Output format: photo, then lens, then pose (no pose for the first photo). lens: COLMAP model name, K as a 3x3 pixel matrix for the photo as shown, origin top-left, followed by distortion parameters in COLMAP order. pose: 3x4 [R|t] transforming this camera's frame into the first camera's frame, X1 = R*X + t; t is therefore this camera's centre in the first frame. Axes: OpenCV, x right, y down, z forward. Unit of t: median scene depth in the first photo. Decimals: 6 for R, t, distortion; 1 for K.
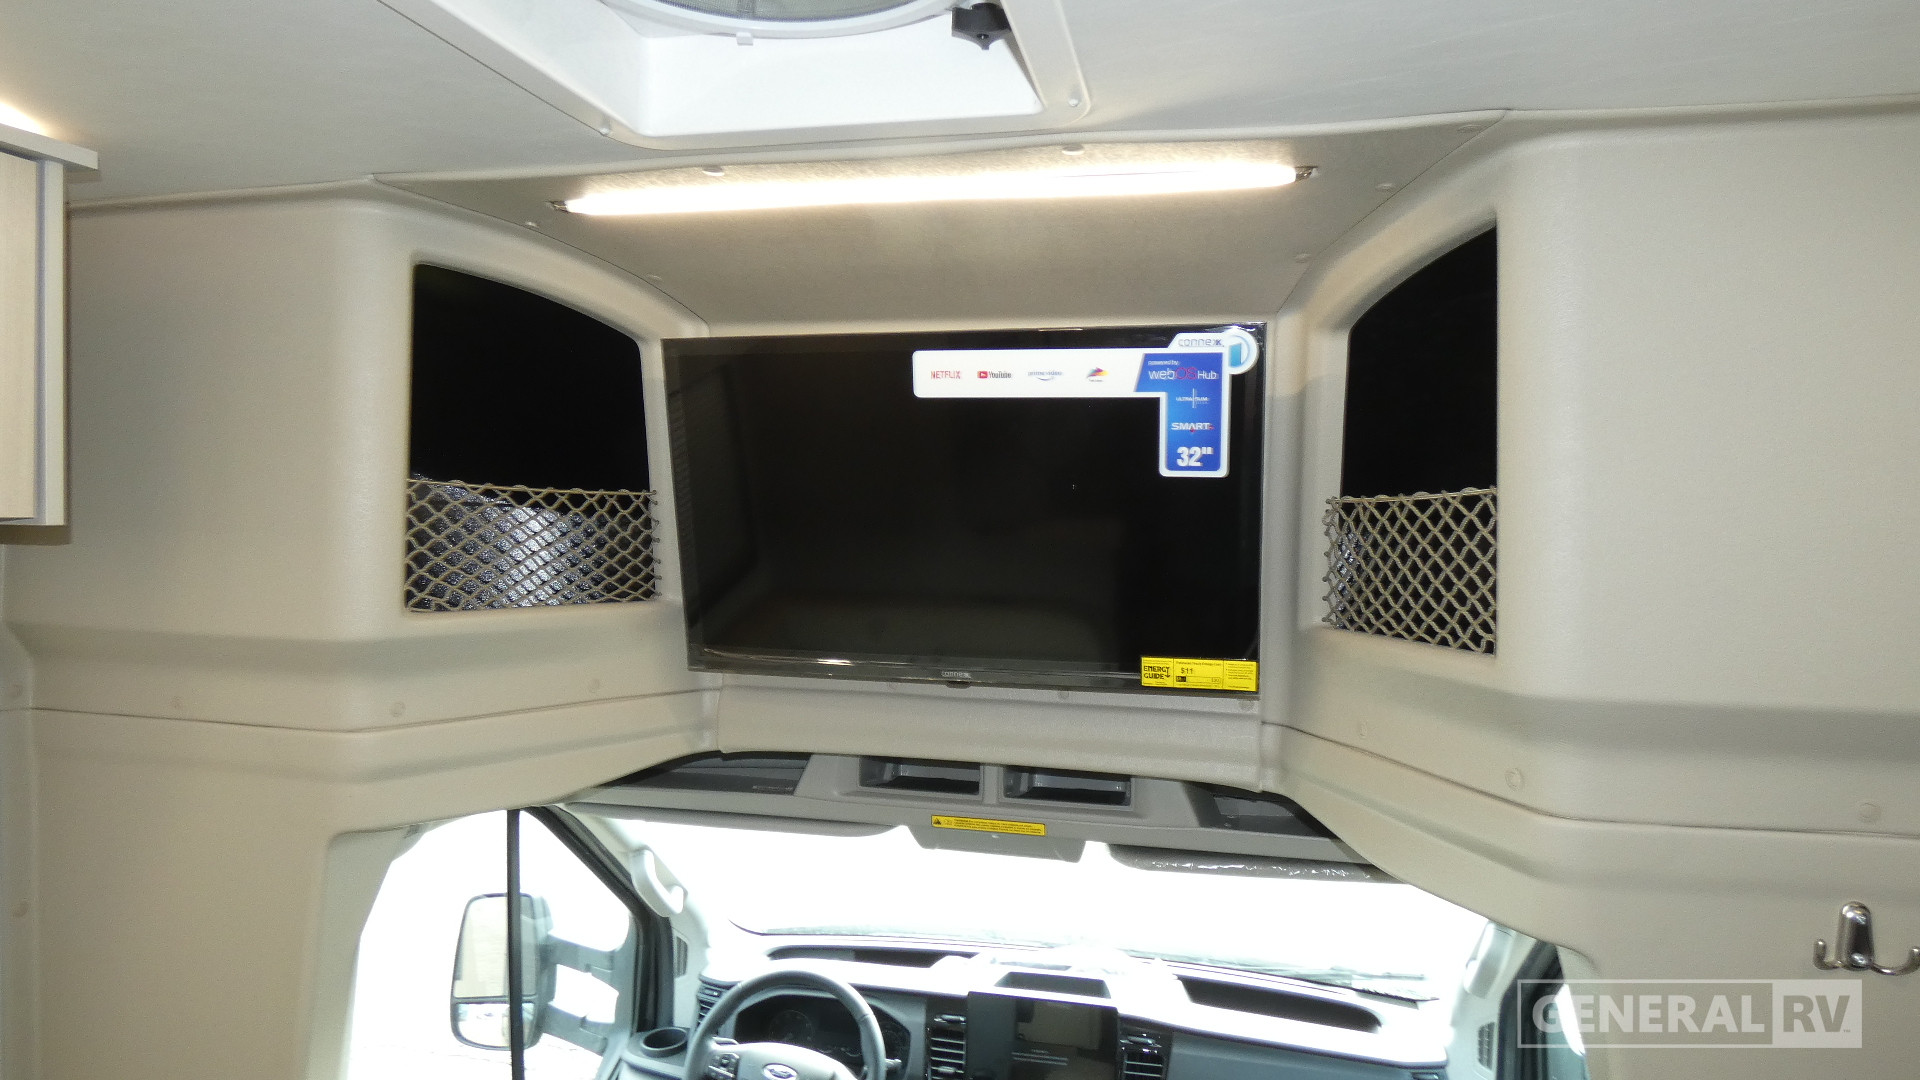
lens RADIAL K [[1152.7, 0, 957.6], [0, 1152.7, 536.5], [0, 0, 1]] dist [0.008999, -0.017814]
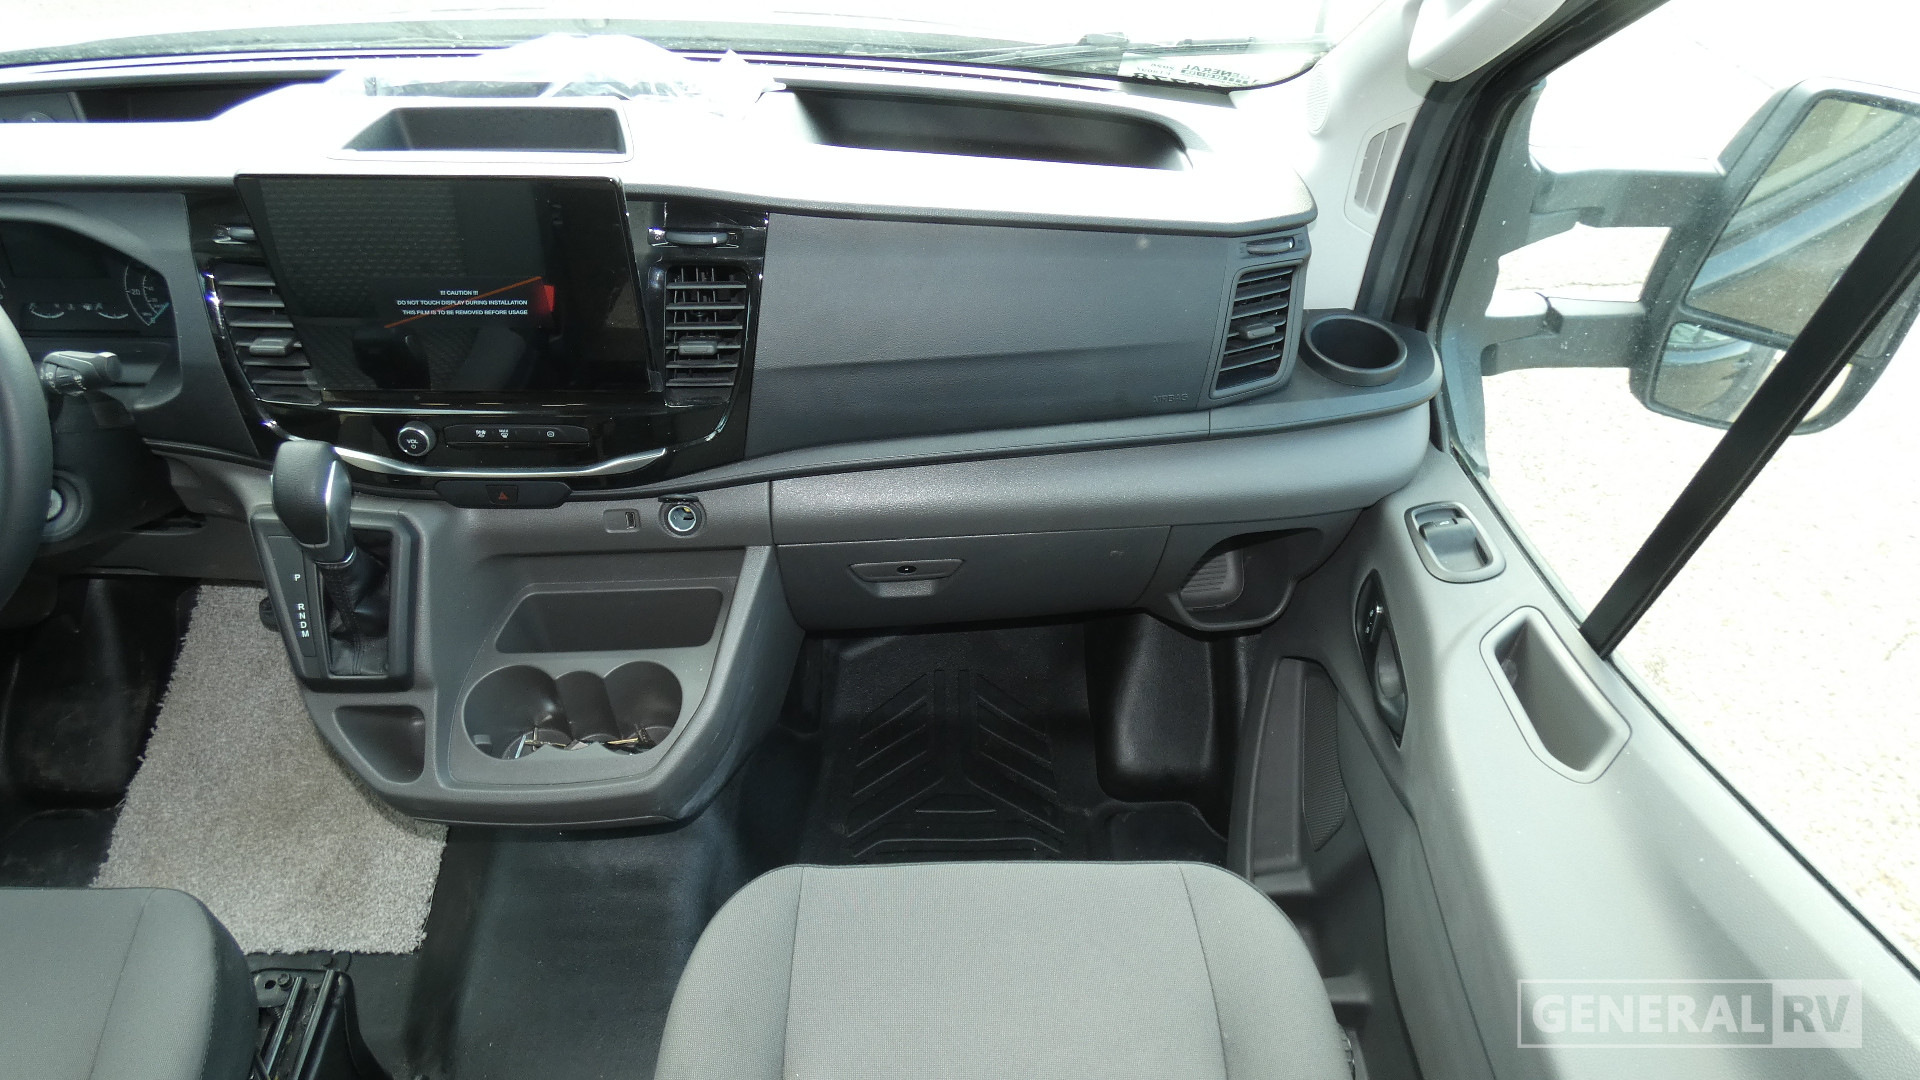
lens RADIAL K [[1152.7, 0, 957.6], [0, 1152.7, 536.5], [0, 0, 1]] dist [0.008999, -0.017814]
pose [[0.969962, -0.161172, 0.182201, 0.257769], [-0.004283, 0.737578, 0.675249, 0.352208], [-0.243218, -0.655746, 0.714732, 0.930993]]
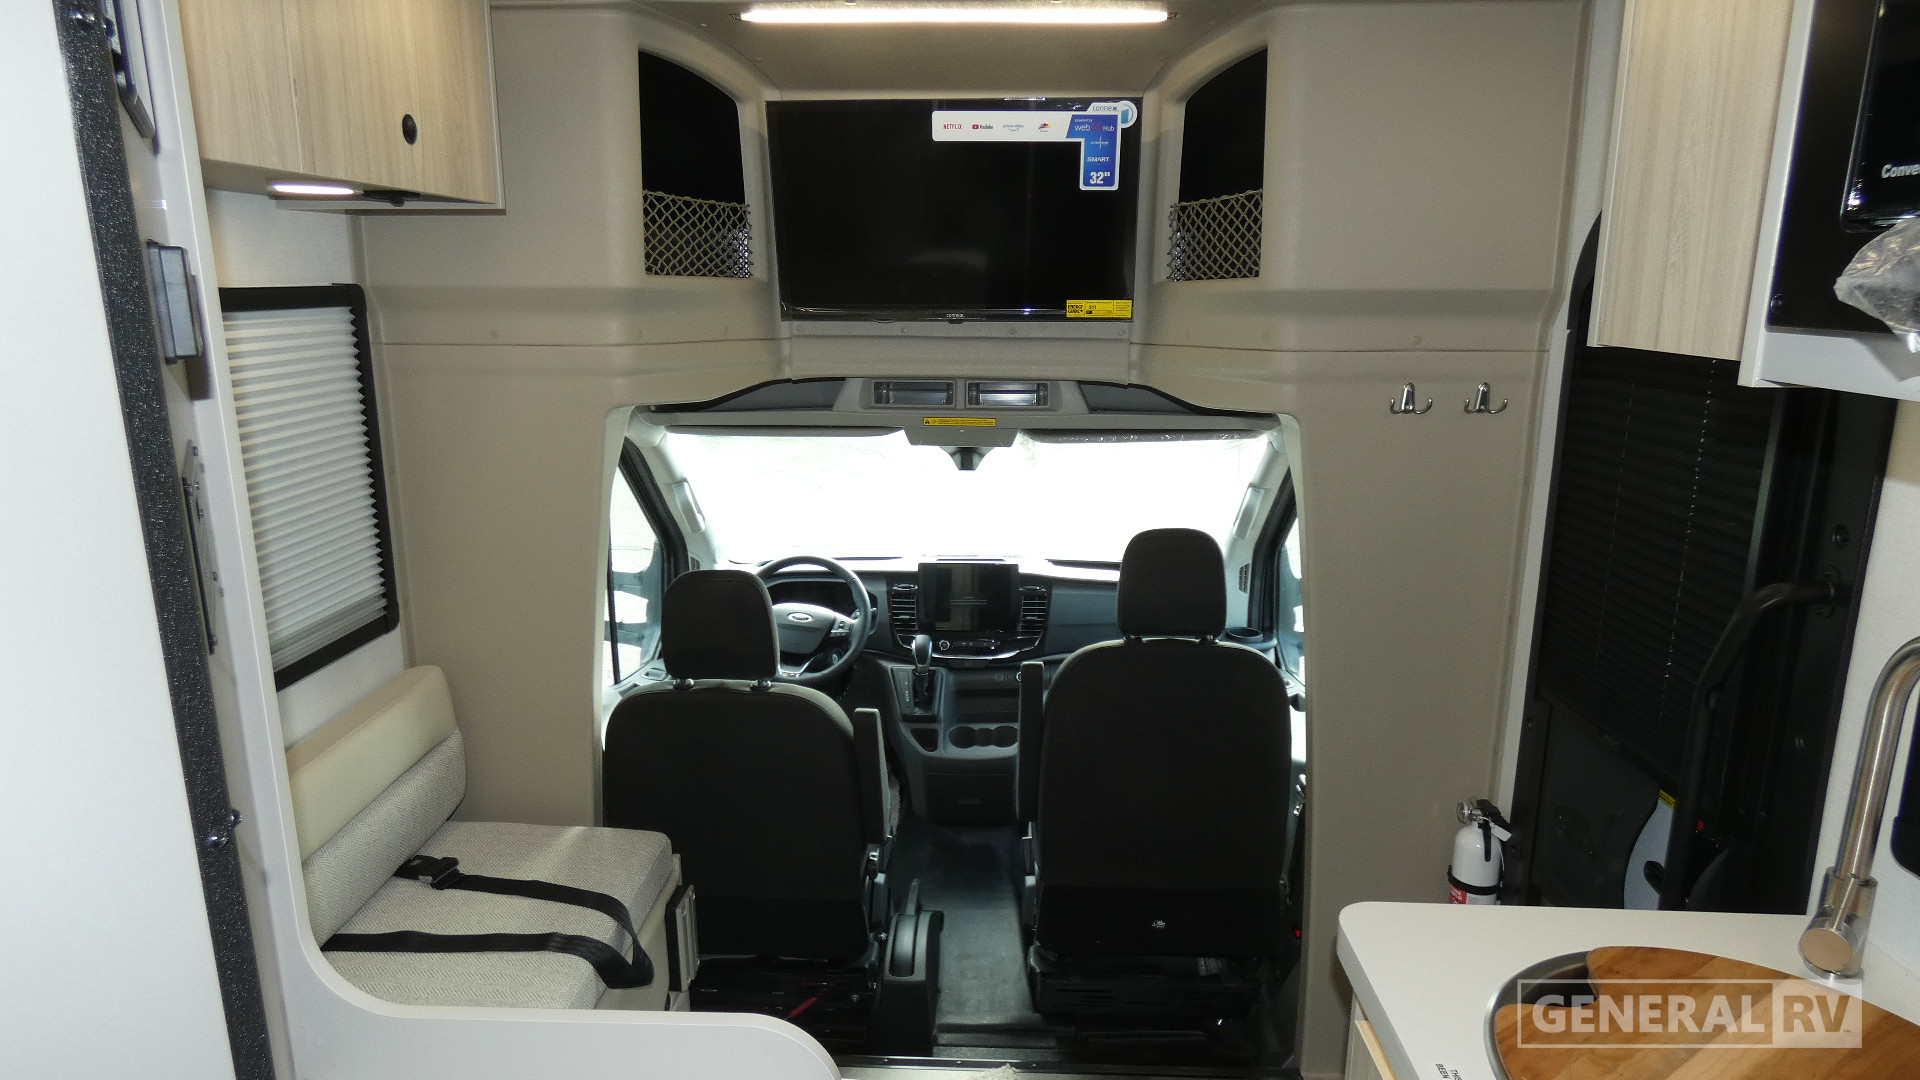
lens RADIAL K [[1140.4, 0, 961.8], [0, 1140.4, 540.5], [0, 0, 1]] dist [-0.016461, -0.017676]
pose [[0.982959, -0.052421, 0.176192, -0.316369], [0.015697, 0.978913, 0.203674, 0.108751], [-0.183154, -0.197437, 0.963054, -0.687737]]
